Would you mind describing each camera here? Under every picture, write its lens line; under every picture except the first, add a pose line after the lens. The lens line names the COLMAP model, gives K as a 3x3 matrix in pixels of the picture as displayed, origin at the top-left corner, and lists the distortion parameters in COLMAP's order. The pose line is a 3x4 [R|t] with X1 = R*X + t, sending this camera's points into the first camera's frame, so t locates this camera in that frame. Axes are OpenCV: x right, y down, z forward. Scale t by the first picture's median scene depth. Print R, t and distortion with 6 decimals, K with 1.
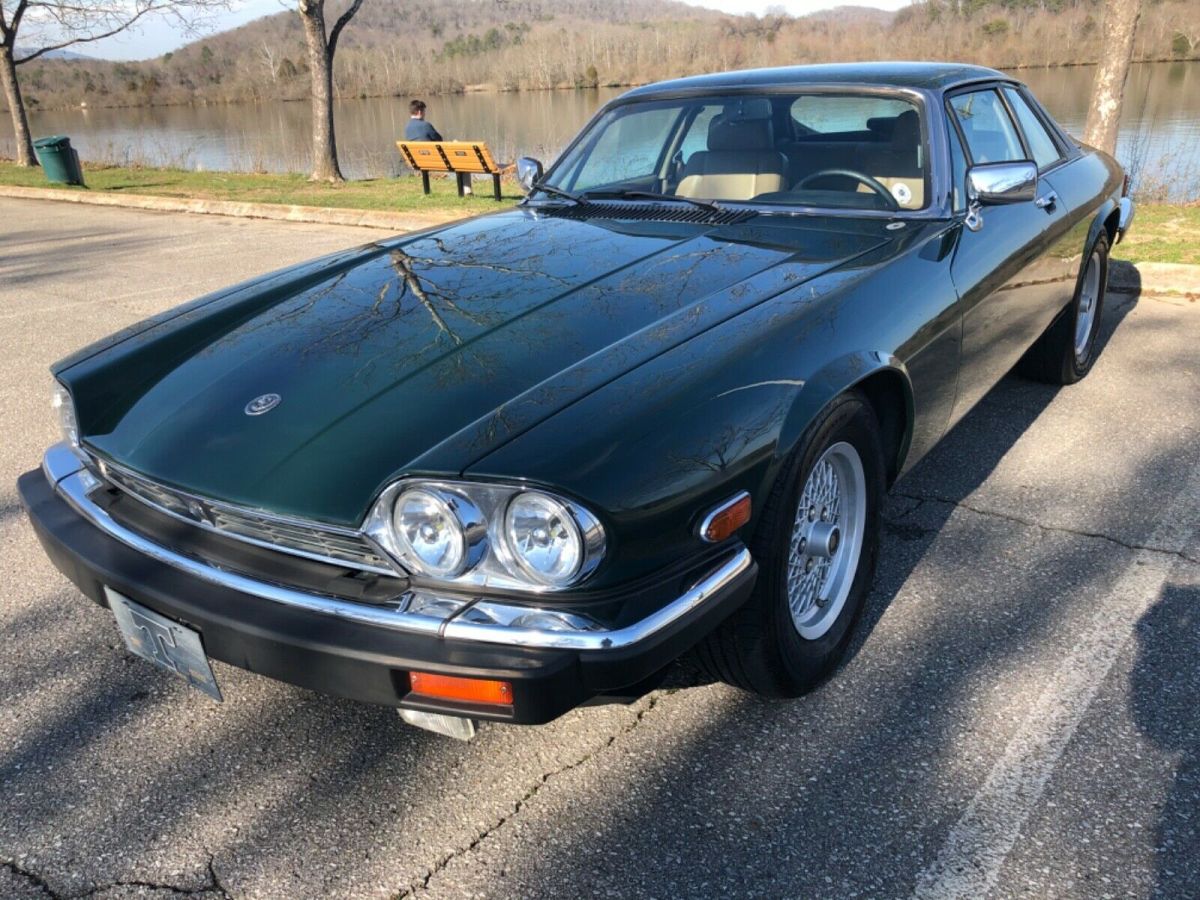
lens RADIAL K [[988.1, 0, 599.8], [0, 988.1, 450.4], [0, 0, 1]] dist [0.036248, -0.037212]
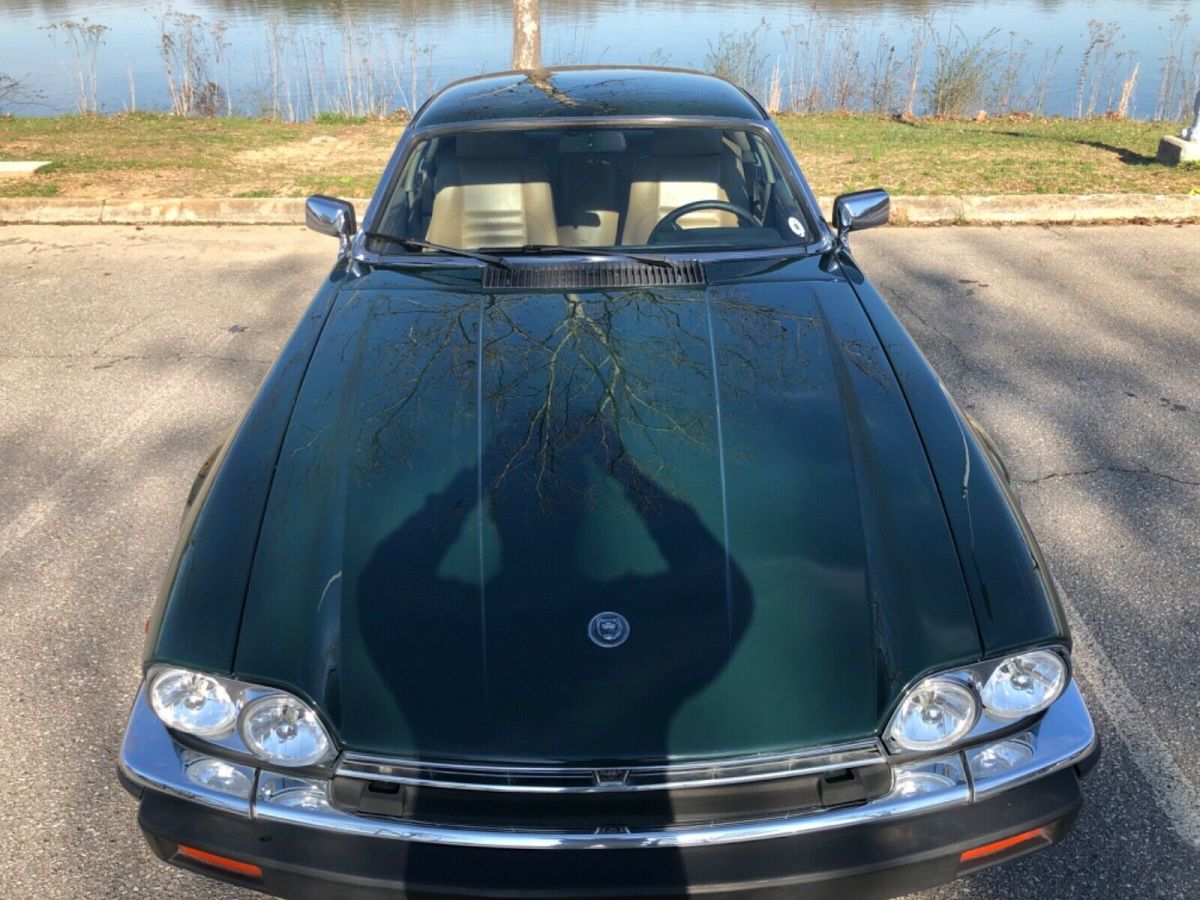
lens RADIAL K [[988.1, 0, 600.4], [0, 988.1, 448.5], [0, 0, 1]] dist [0.036248, -0.037212]
pose [[0.802036, -0.245122, 0.544659, -0.410543], [0.187556, 0.969140, 0.159972, -0.180124], [-0.567063, -0.026150, 0.823259, 0.152712]]
